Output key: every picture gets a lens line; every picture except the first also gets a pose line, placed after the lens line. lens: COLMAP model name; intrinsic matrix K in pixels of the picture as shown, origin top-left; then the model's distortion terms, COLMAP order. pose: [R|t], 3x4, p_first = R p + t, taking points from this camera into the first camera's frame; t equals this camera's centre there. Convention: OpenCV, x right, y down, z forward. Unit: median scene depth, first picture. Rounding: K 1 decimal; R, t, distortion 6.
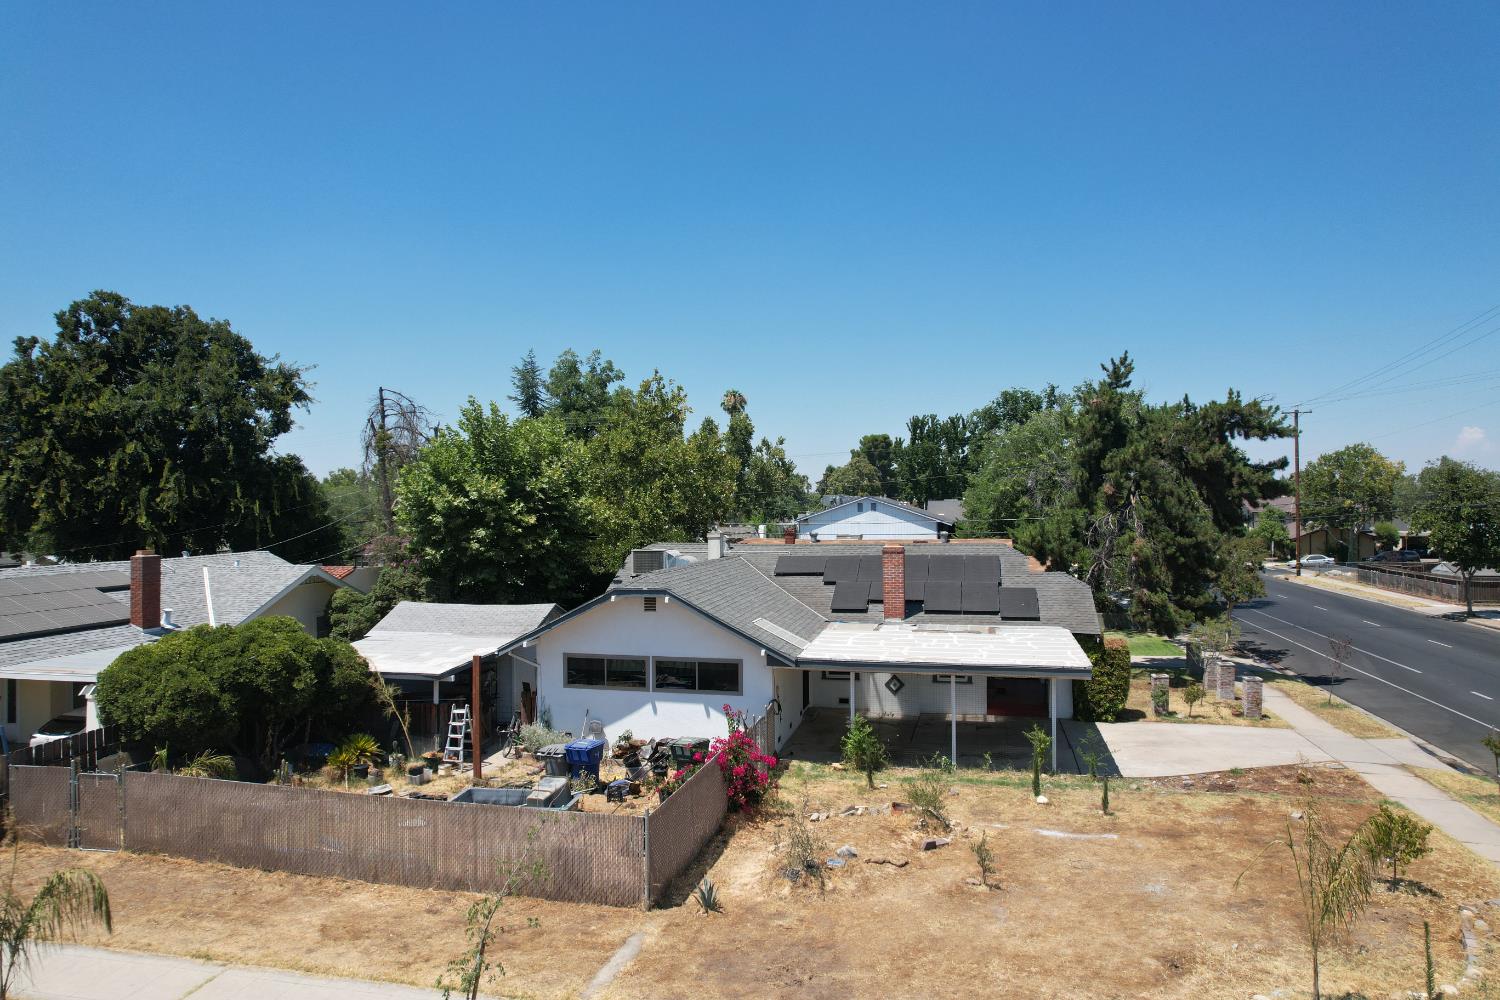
lens RADIAL K [[958.2, 0, 753.1], [0, 958.2, 505.9], [0, 0, 1]] dist [-0.078788, 0.070065]
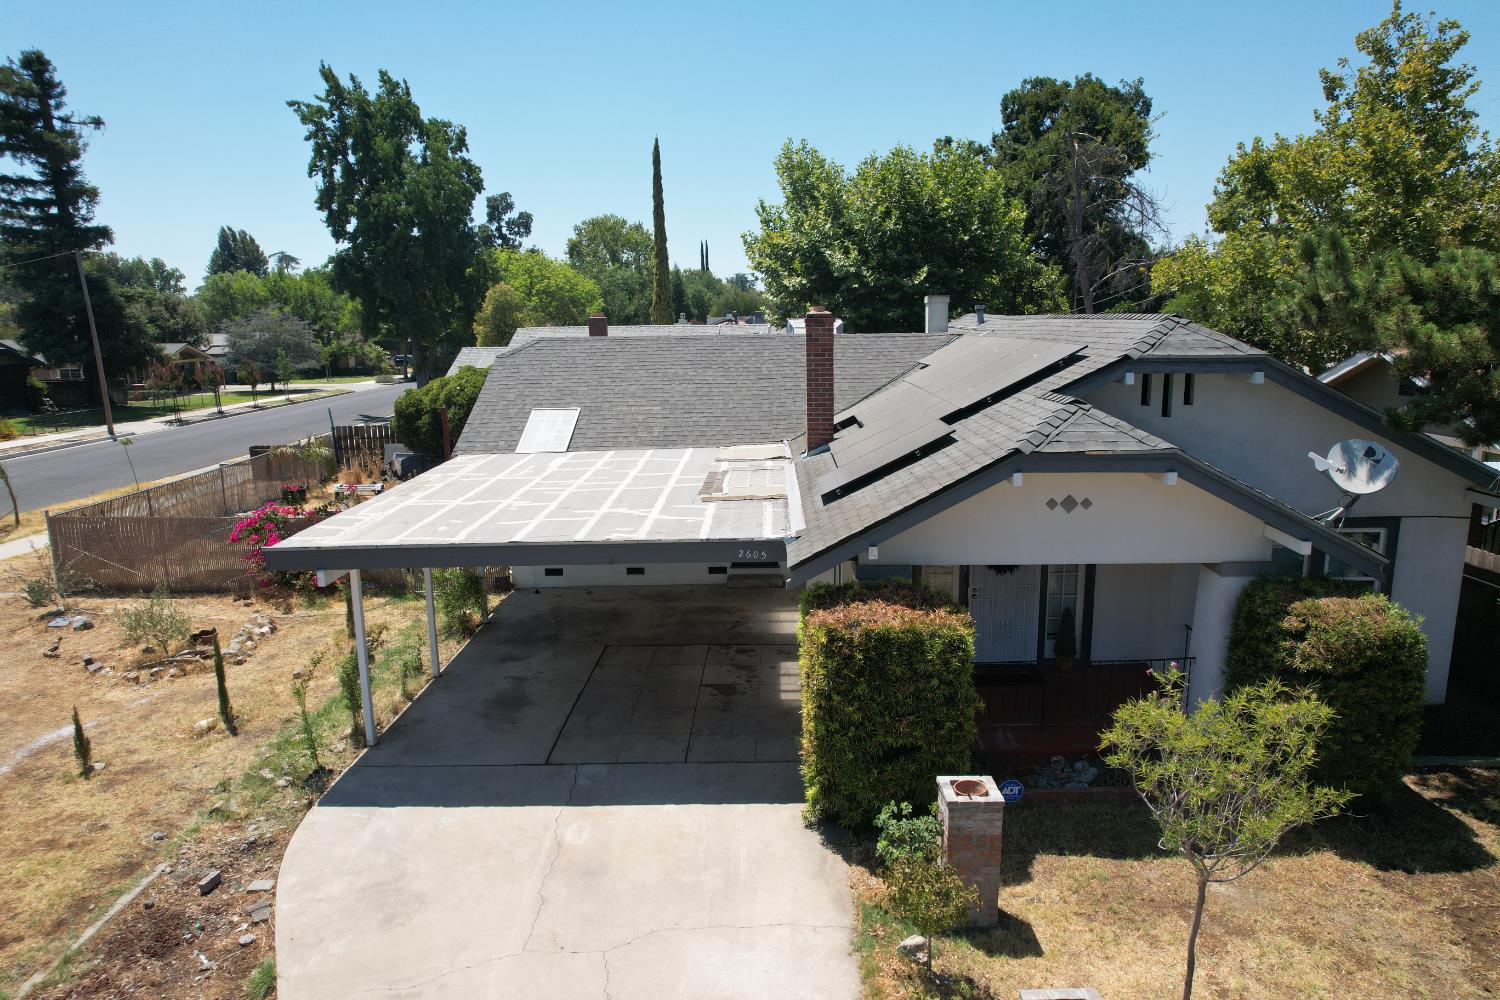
lens RADIAL K [[958.2, 0, 751.3], [0, 958.2, 500.5], [0, 0, 1]] dist [-0.078788, 0.070065]
pose [[0.202473, 0.191477, -0.960386, 0.642885], [0.013995, 0.980032, 0.198345, 0.038691], [0.979188, -0.053600, 0.195751, 0.853500]]
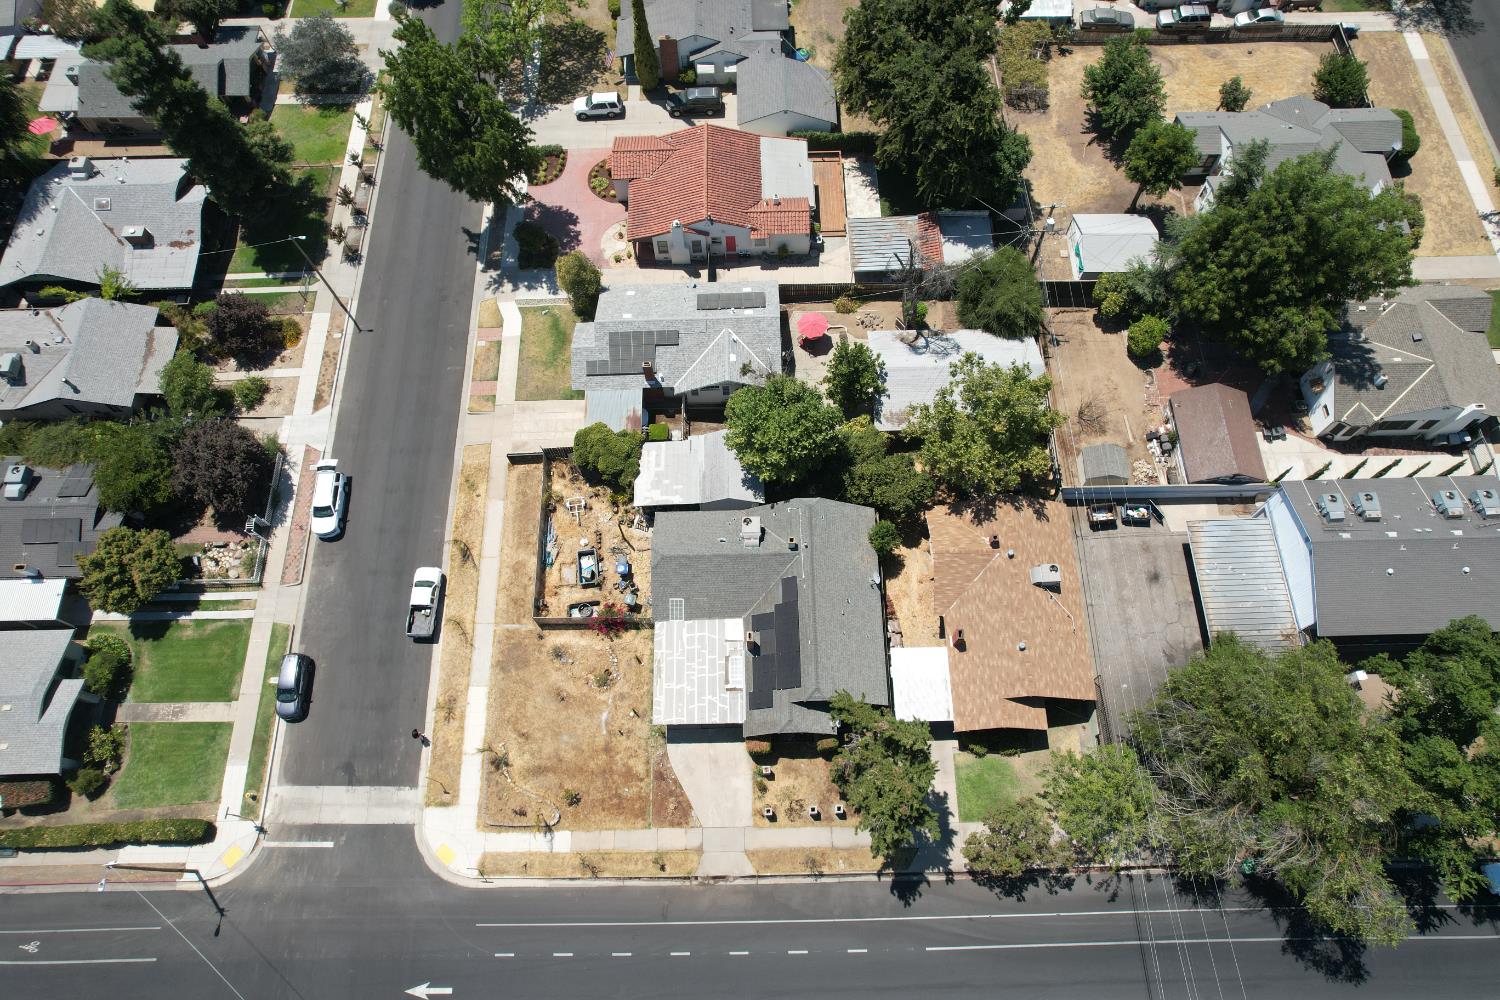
lens RADIAL K [[958.2, 0, 755.5], [0, 958.2, 503.5], [0, 0, 1]] dist [-0.078788, 0.070065]
pose [[0.242171, 0.891240, -0.383464, 0.690079], [0.014572, 0.391843, 0.919917, -1.989858], [0.970124, -0.228365, 0.081906, 0.899755]]
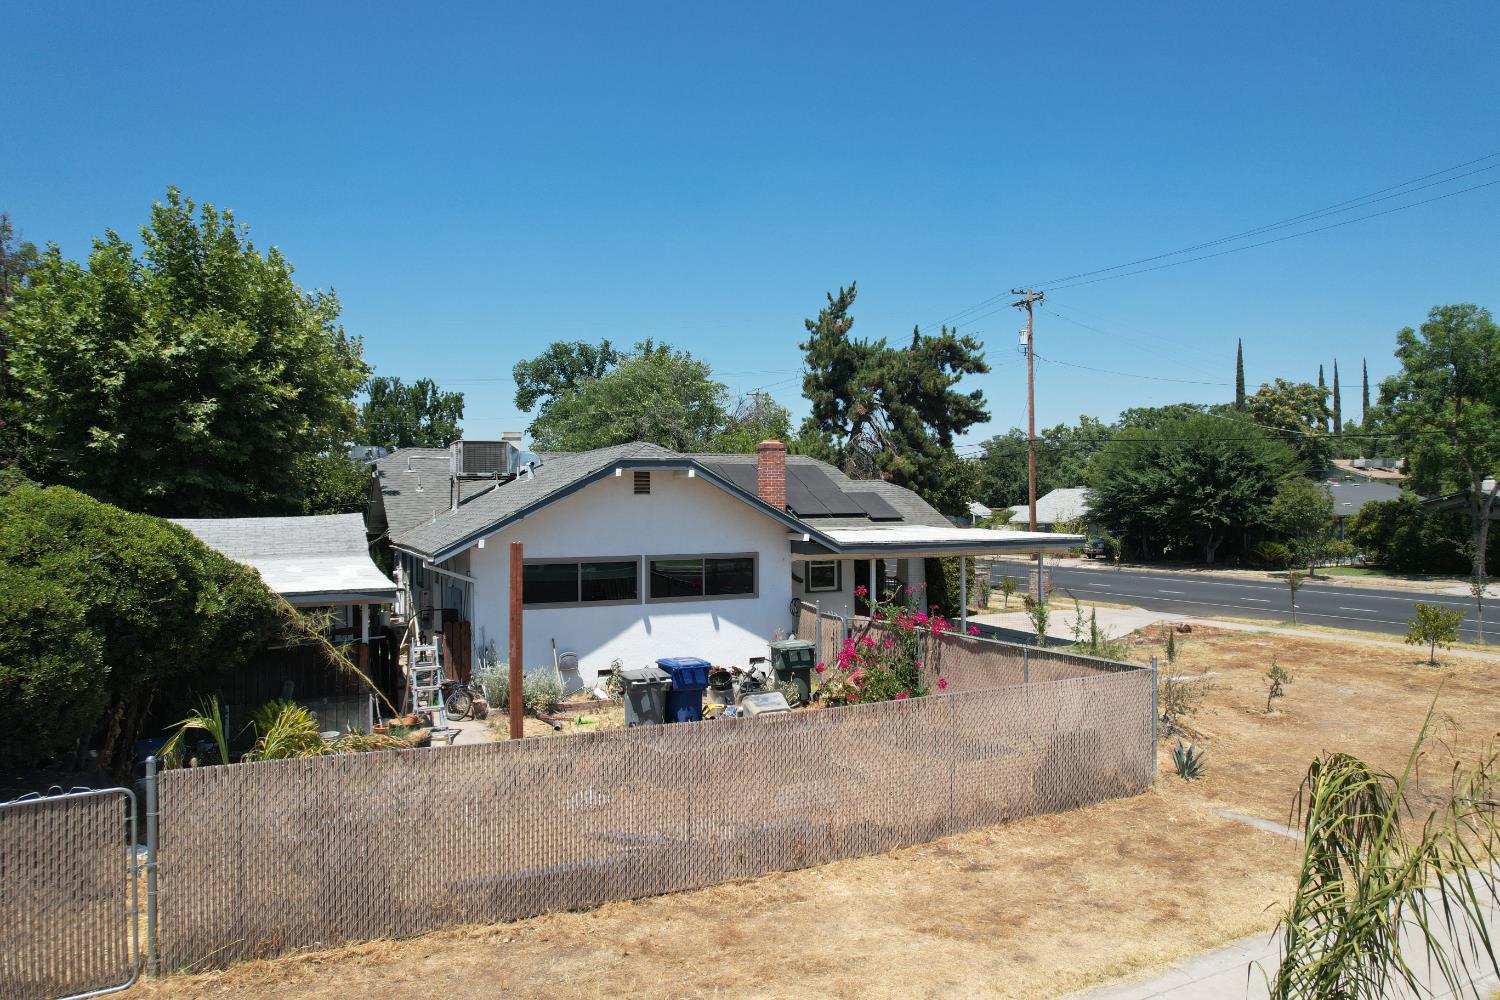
lens RADIAL K [[958.2, 0, 758.0], [0, 958.2, 497.6], [0, 0, 1]] dist [-0.078788, 0.070065]
pose [[0.769171, 0.005559, 0.639019, -0.430537], [0.001840, 0.999939, -0.010913, 0.102292], [-0.639041, 0.009570, 0.769113, 0.318202]]
